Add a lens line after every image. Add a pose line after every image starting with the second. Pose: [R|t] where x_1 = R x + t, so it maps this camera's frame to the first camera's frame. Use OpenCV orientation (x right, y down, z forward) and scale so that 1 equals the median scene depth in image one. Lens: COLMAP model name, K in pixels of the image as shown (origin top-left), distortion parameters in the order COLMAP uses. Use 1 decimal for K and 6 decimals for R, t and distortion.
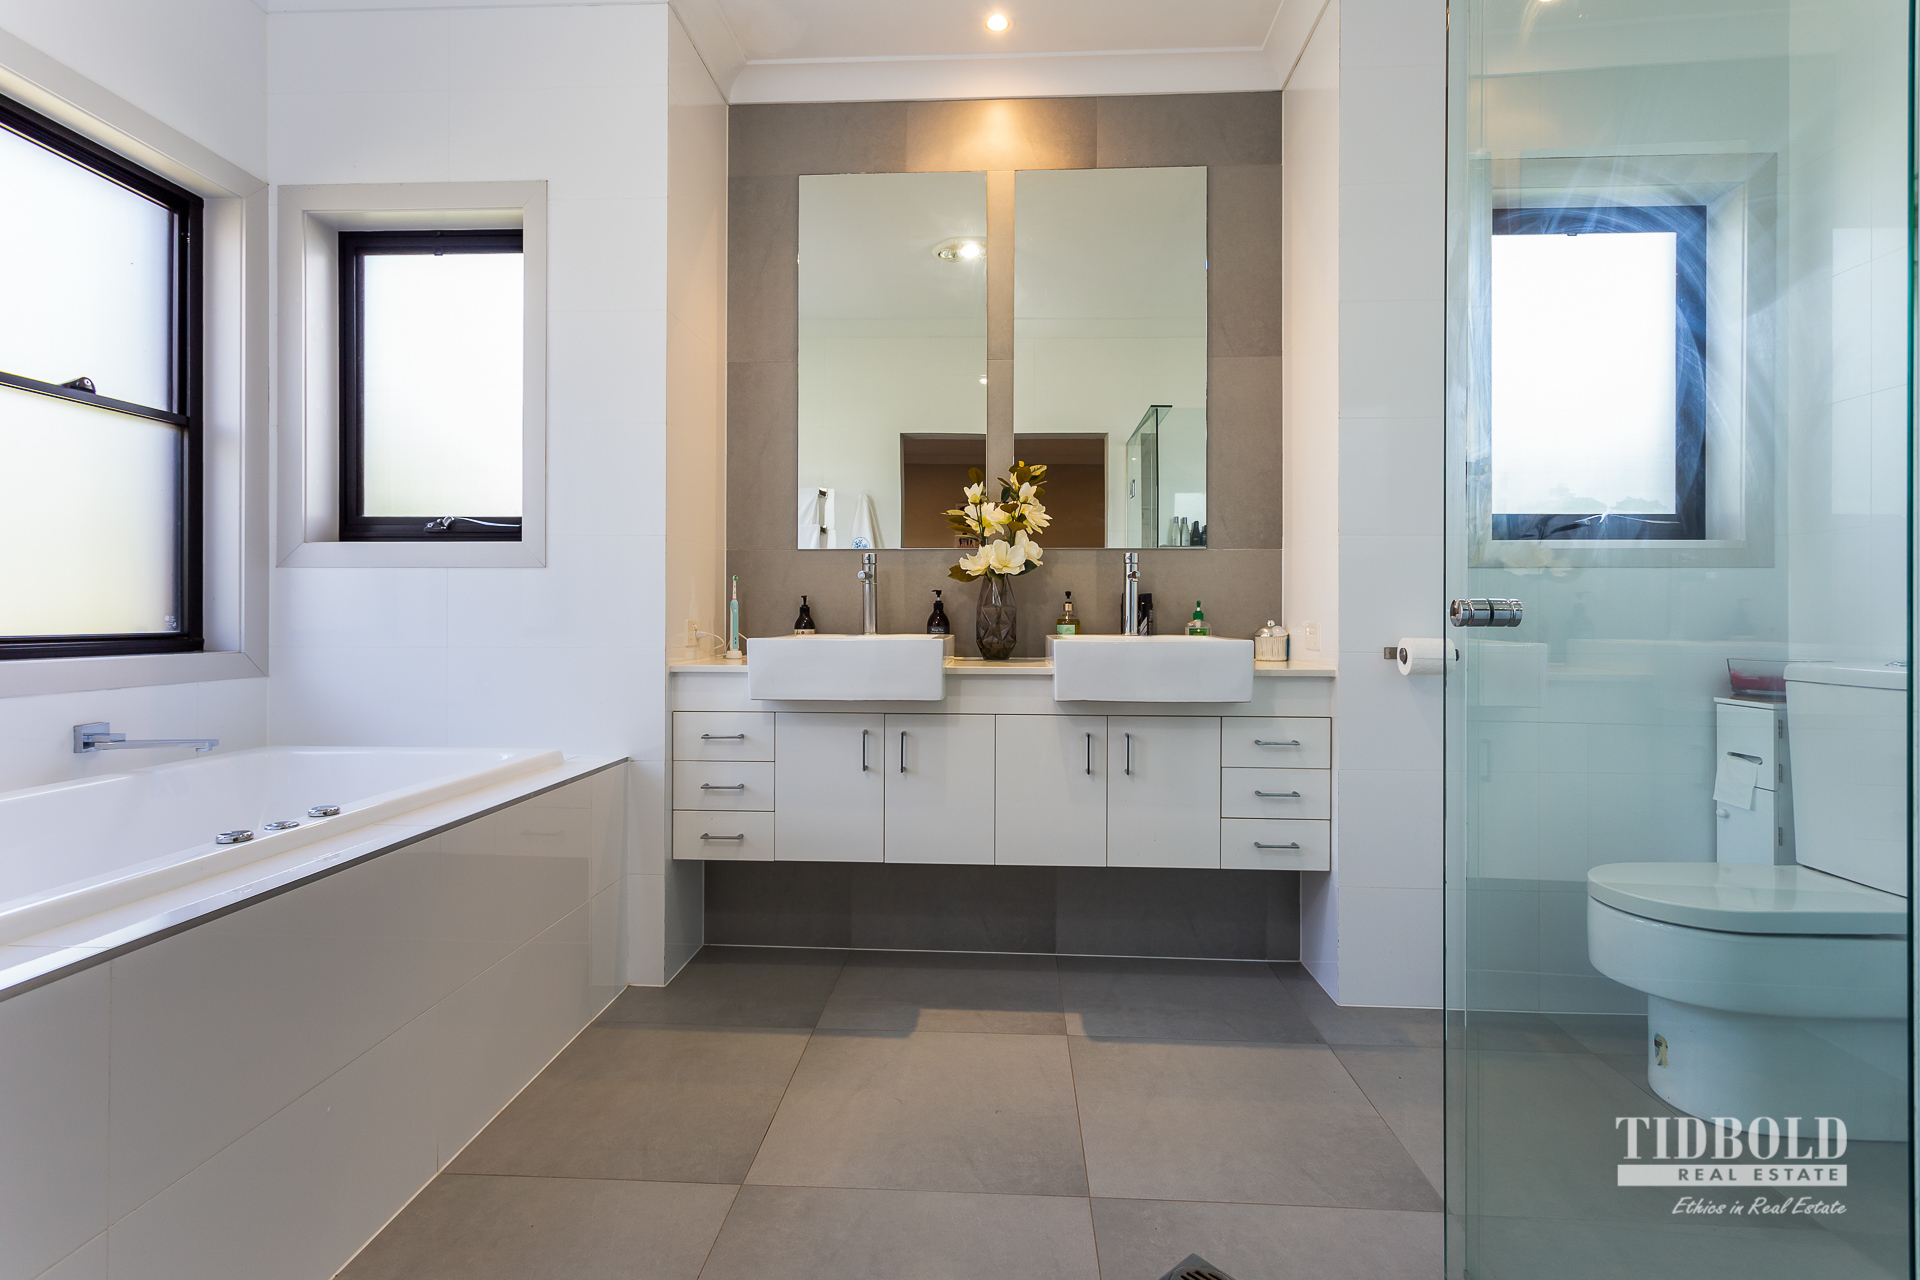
lens RADIAL K [[932.4, 0, 961.3], [0, 932.4, 618.4], [0, 0, 1]] dist [0.022081, 0.000334]
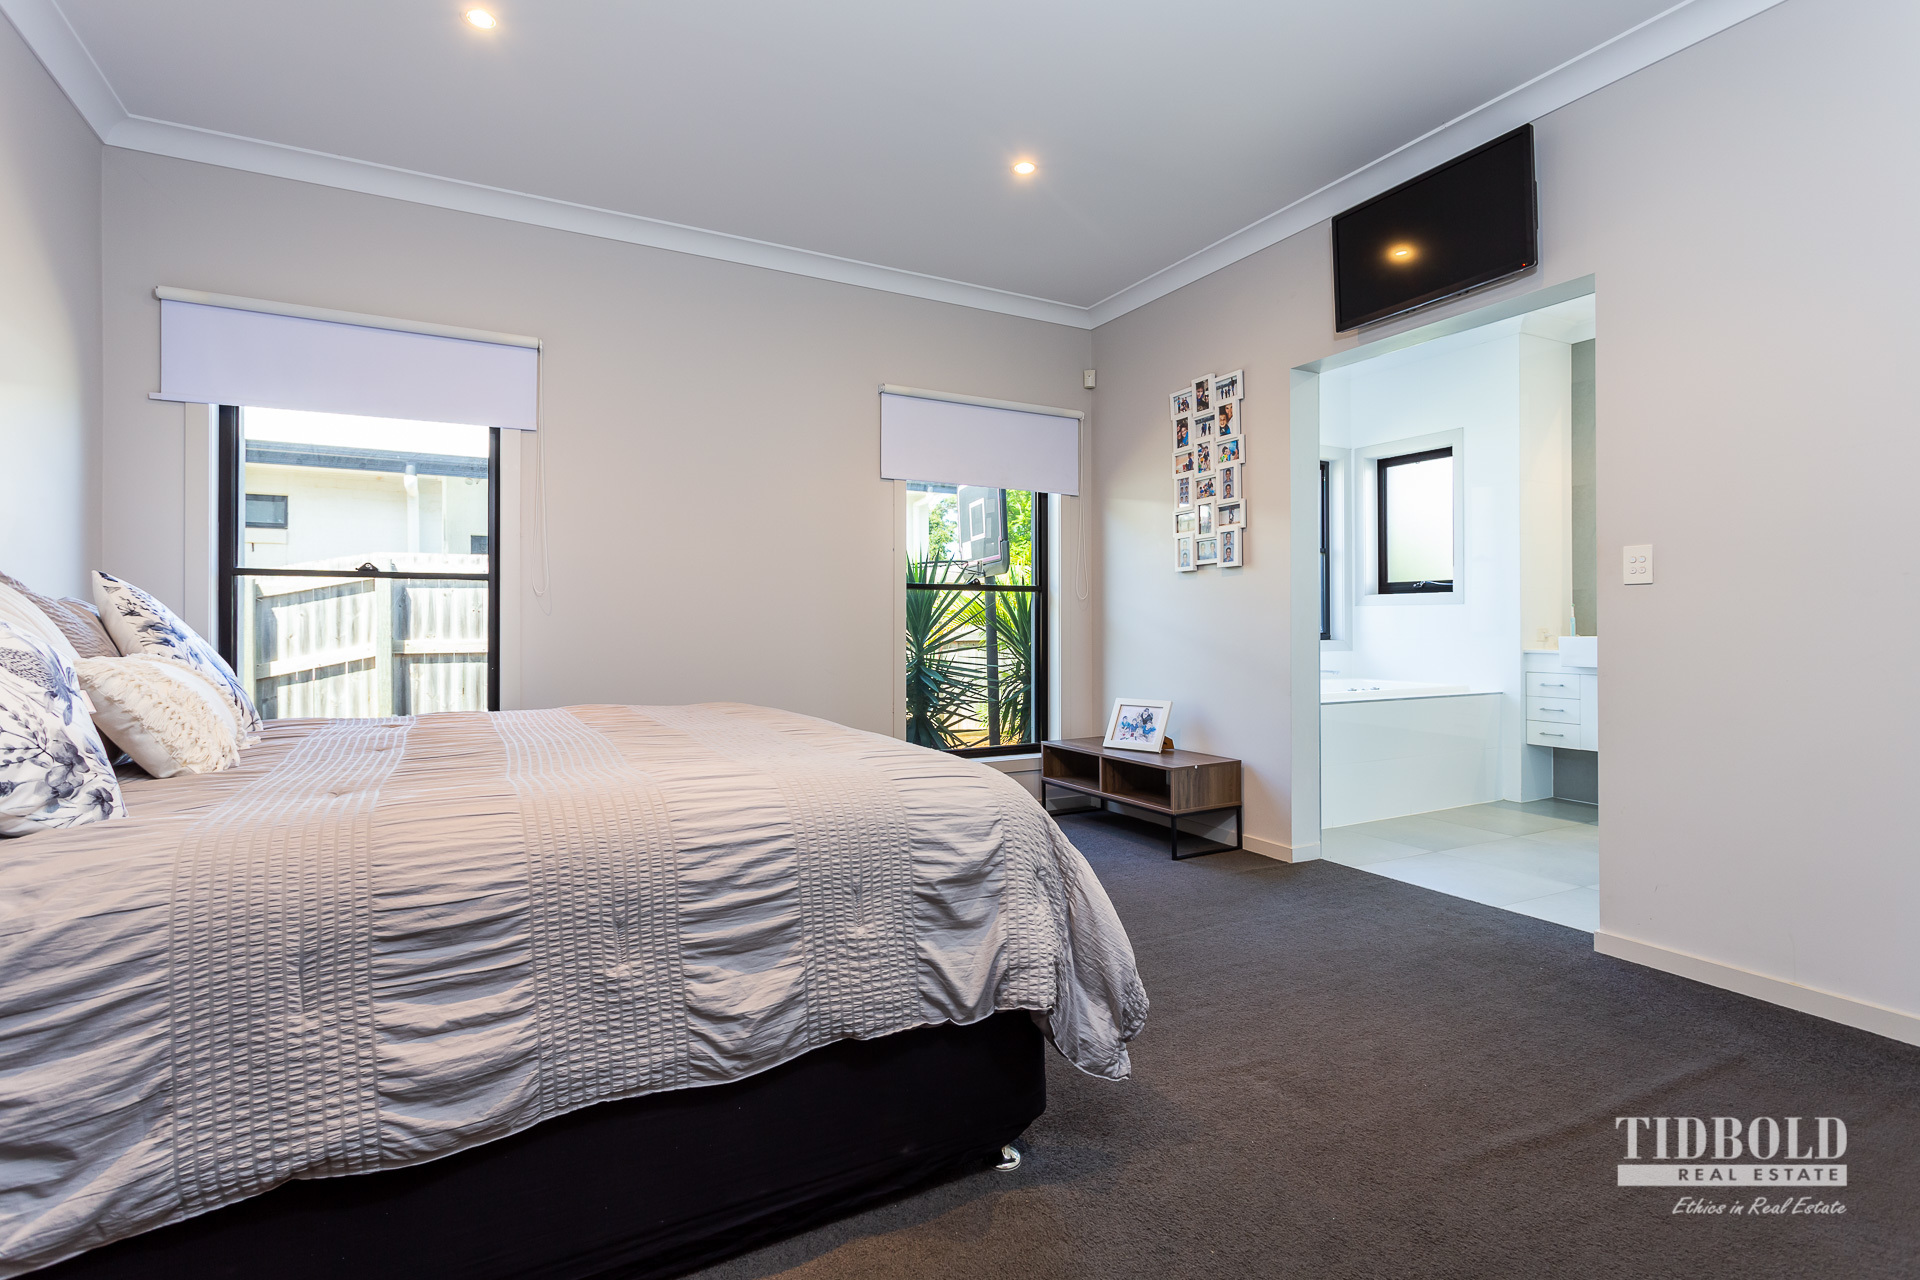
lens RADIAL K [[932.4, 0, 961.3], [0, 932.4, 618.4], [0, 0, 1]] dist [0.022081, 0.000334]
pose [[0.514590, -0.016688, -0.857274, 0.805221], [0.006582, 0.999858, -0.015513, 0.007367], [0.857411, 0.002340, 0.514627, -1.092323]]
